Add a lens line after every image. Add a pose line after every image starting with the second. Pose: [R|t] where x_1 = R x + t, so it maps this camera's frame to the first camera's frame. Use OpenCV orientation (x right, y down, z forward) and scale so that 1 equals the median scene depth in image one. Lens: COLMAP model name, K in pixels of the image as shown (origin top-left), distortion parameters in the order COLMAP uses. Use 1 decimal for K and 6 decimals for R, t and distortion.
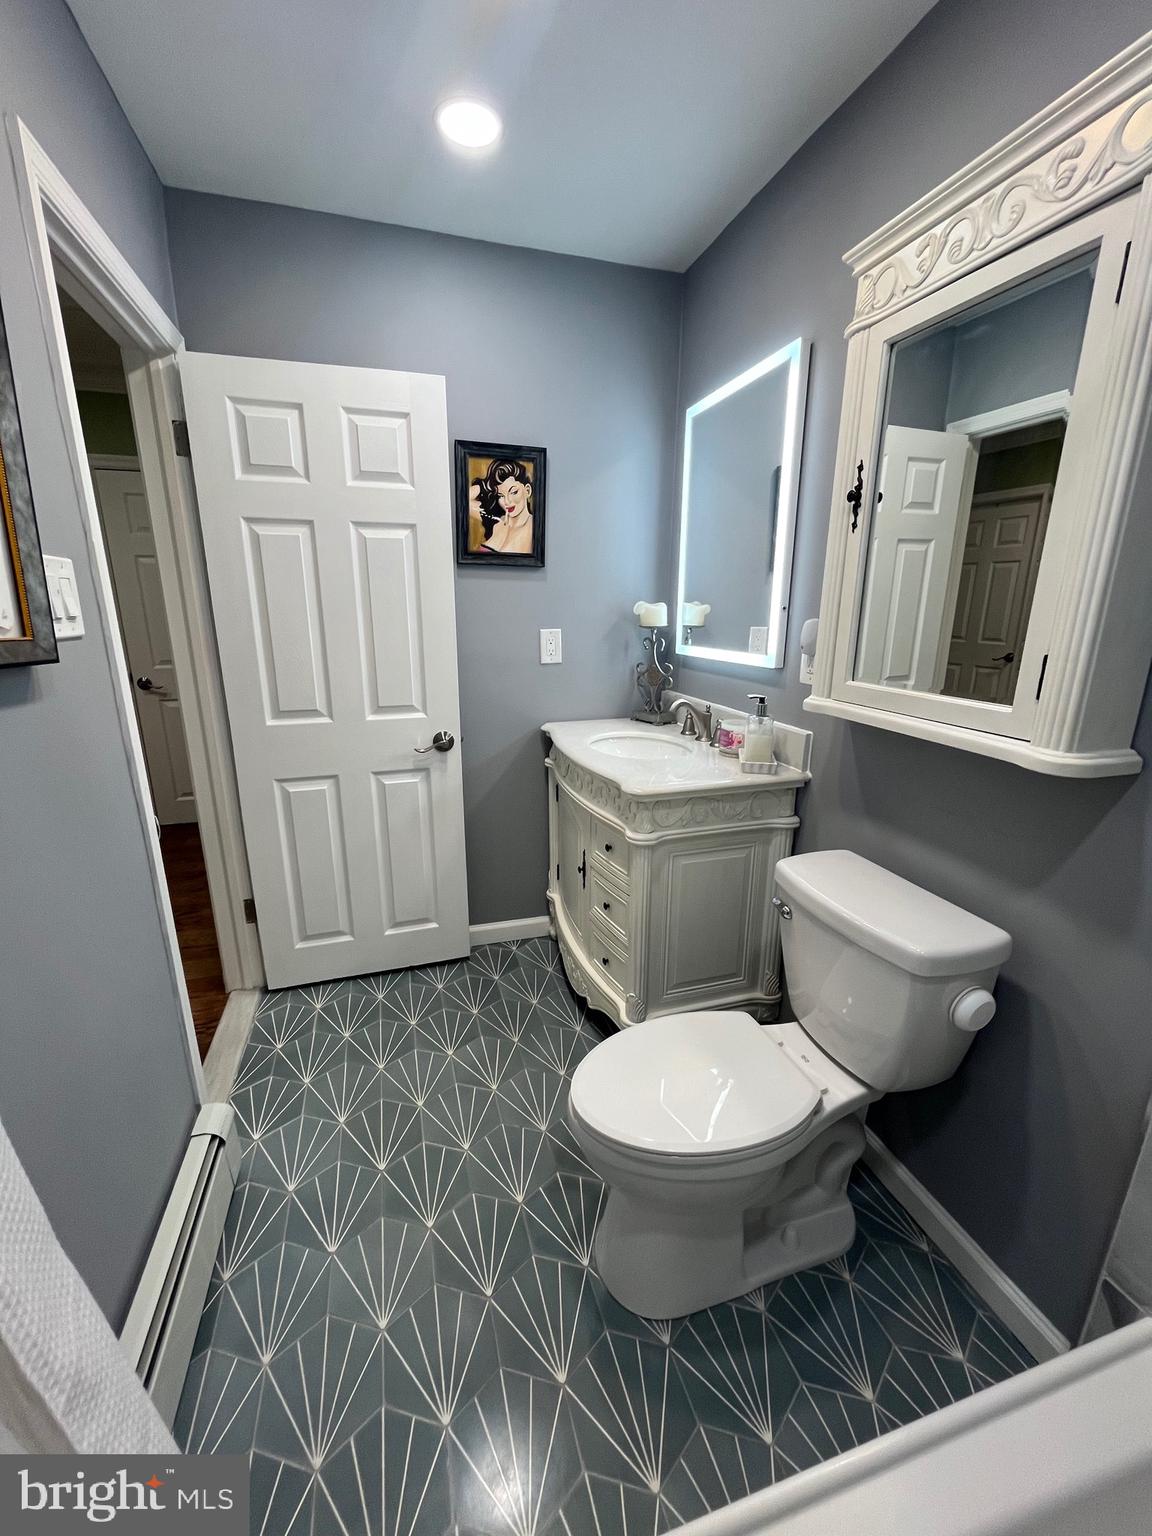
lens RADIAL K [[617.6, 0, 566.8], [0, 617.6, 766.3], [0, 0, 1]] dist [-0.004860, 0.000044]
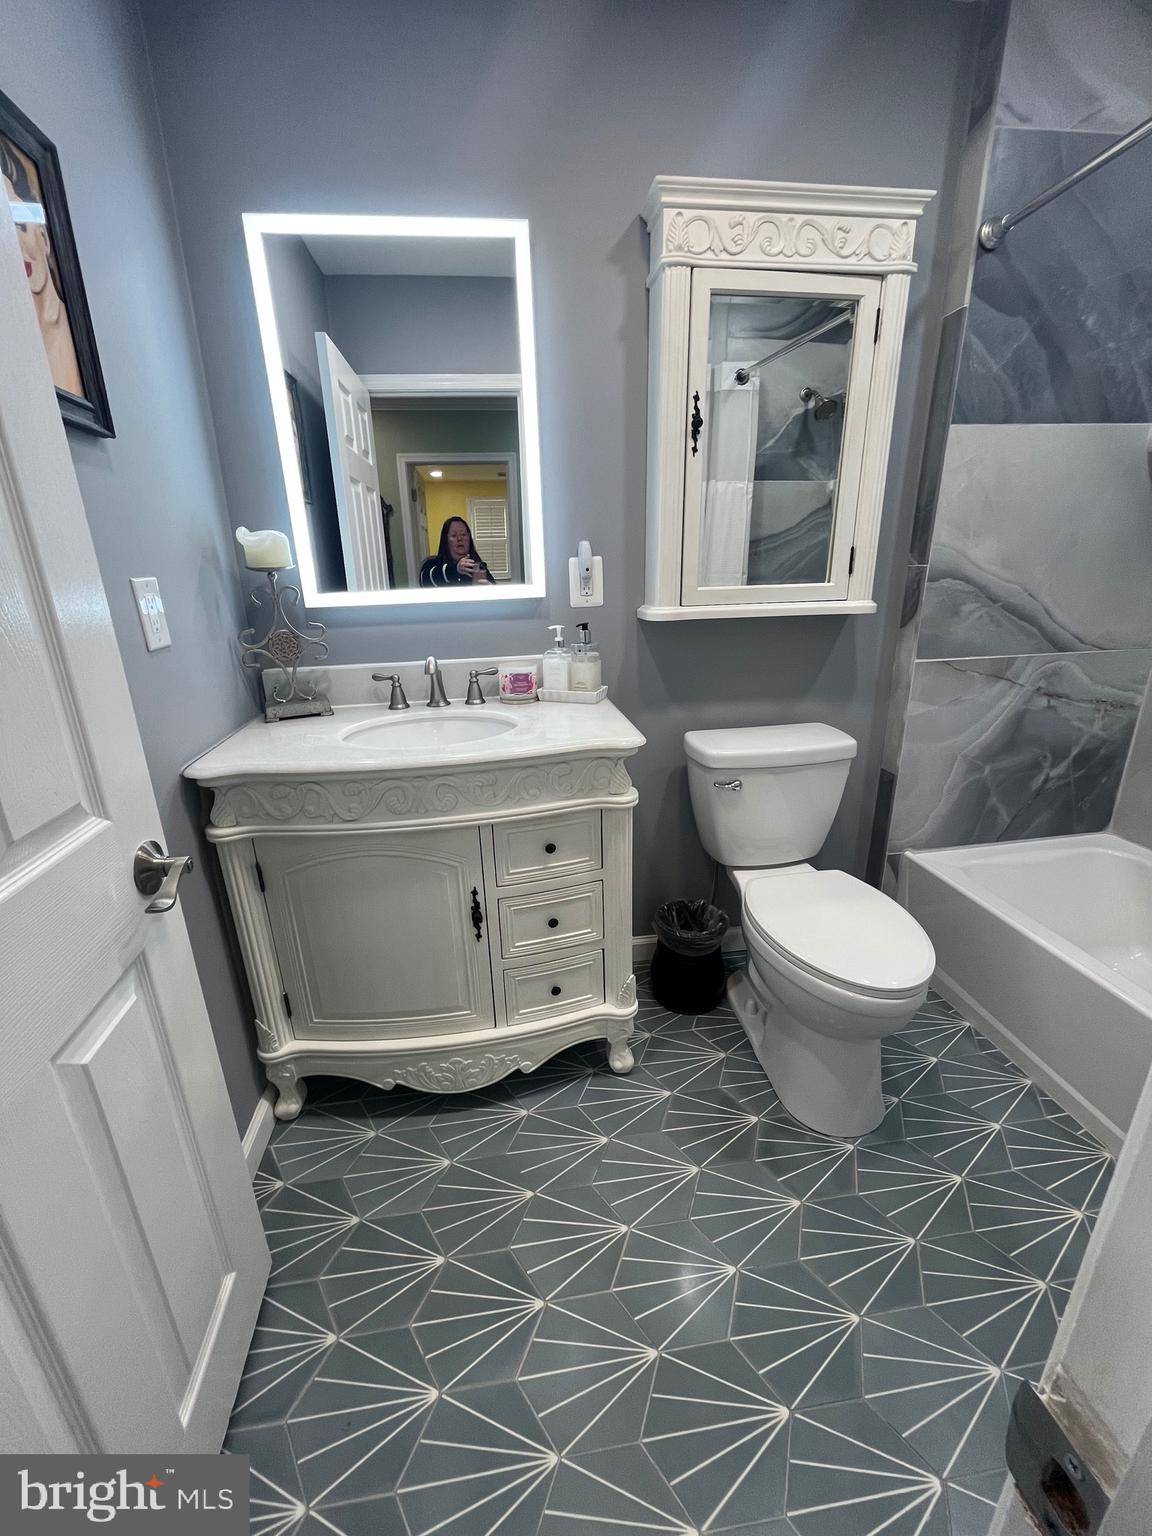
lens RADIAL K [[617.6, 0, 568.1], [0, 617.6, 768.3], [0, 0, 1]] dist [-0.004552, 0.000171]
pose [[0.156126, -0.315432, 0.936017, -0.818199], [0.281441, 0.922561, 0.263954, -0.204960], [-0.946792, 0.222223, 0.232811, 1.054530]]
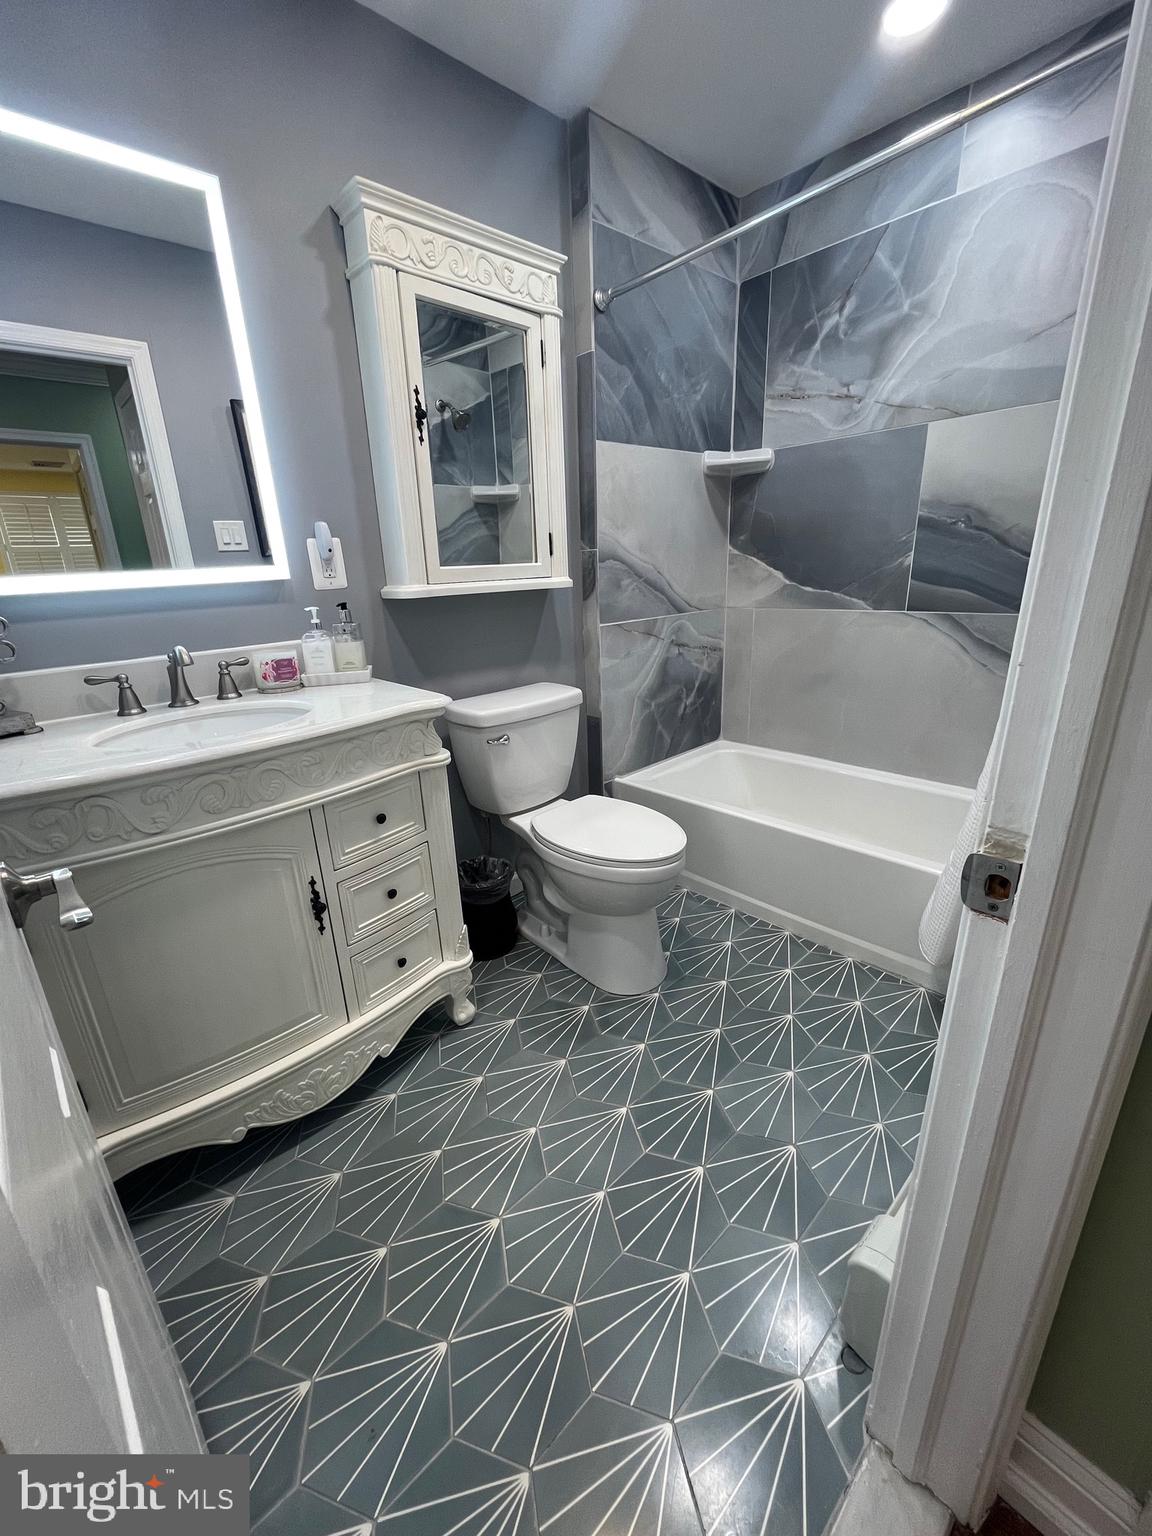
lens RADIAL K [[617.6, 0, 568.1], [0, 617.6, 768.3], [0, 0, 1]] dist [-0.004552, 0.000171]
pose [[-0.434279, -0.269763, 0.859436, -0.904786], [0.269627, 0.871429, 0.409772, -0.232038], [-0.859478, 0.409683, -0.305707, 1.360755]]
